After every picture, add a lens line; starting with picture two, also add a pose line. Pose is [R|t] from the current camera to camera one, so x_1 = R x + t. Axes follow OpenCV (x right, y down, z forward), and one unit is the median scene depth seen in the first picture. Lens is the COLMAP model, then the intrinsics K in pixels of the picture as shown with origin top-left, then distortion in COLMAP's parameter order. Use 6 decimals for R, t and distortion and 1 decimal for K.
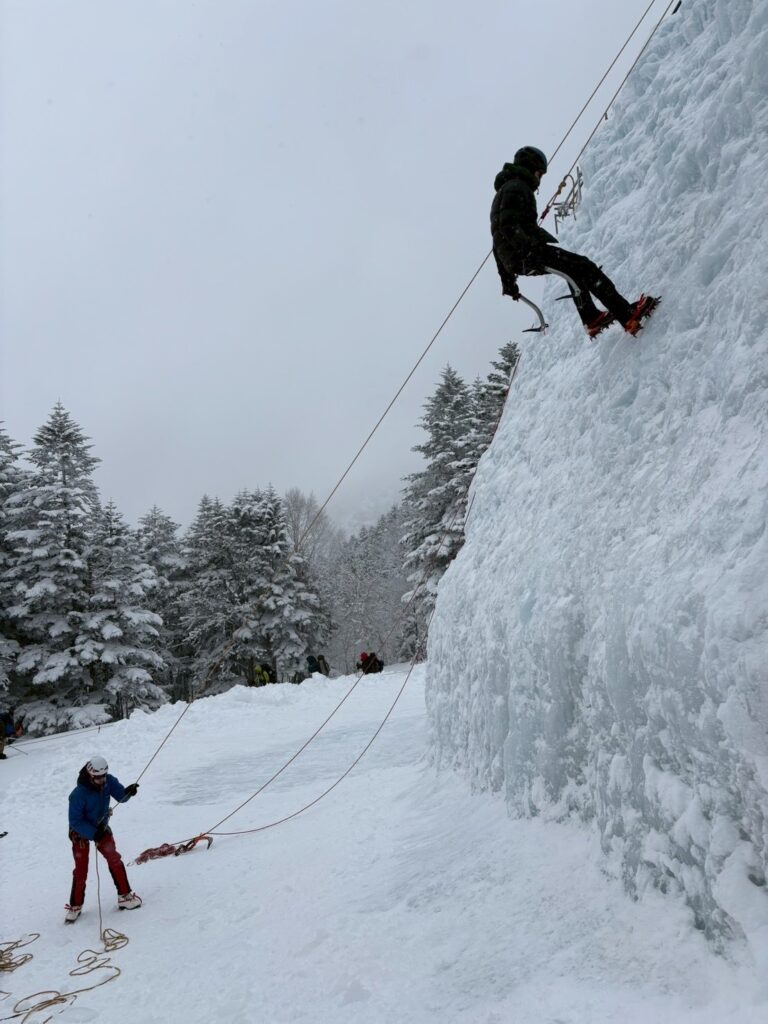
lens RADIAL K [[870.0, 0, 384.0], [0, 870.0, 512.0], [0, 0, 1]] dist [-0.000399, -0.082768]
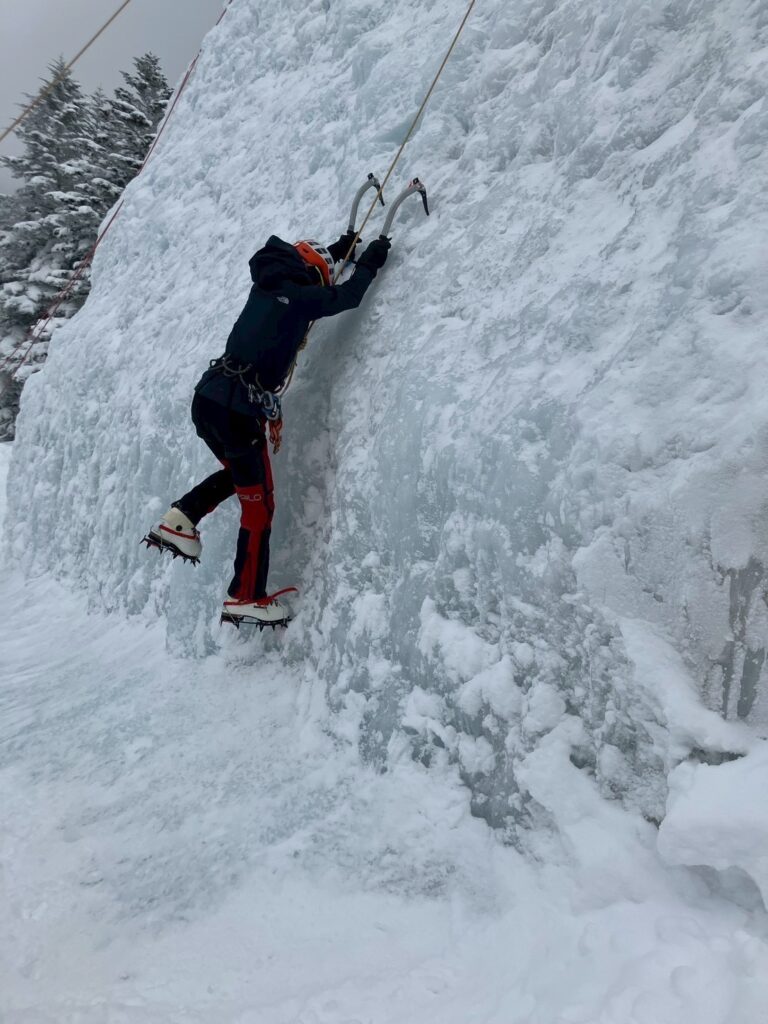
lens RADIAL K [[804.9, 0, 384.0], [0, 804.9, 512.0], [0, 0, 1]] dist [0.000757, 0.010245]
pose [[0.838052, 0.057990, 0.542500, -0.112646], [-0.185468, 0.965400, 0.183314, 0.074325], [-0.513099, -0.254243, 0.819811, 0.411437]]
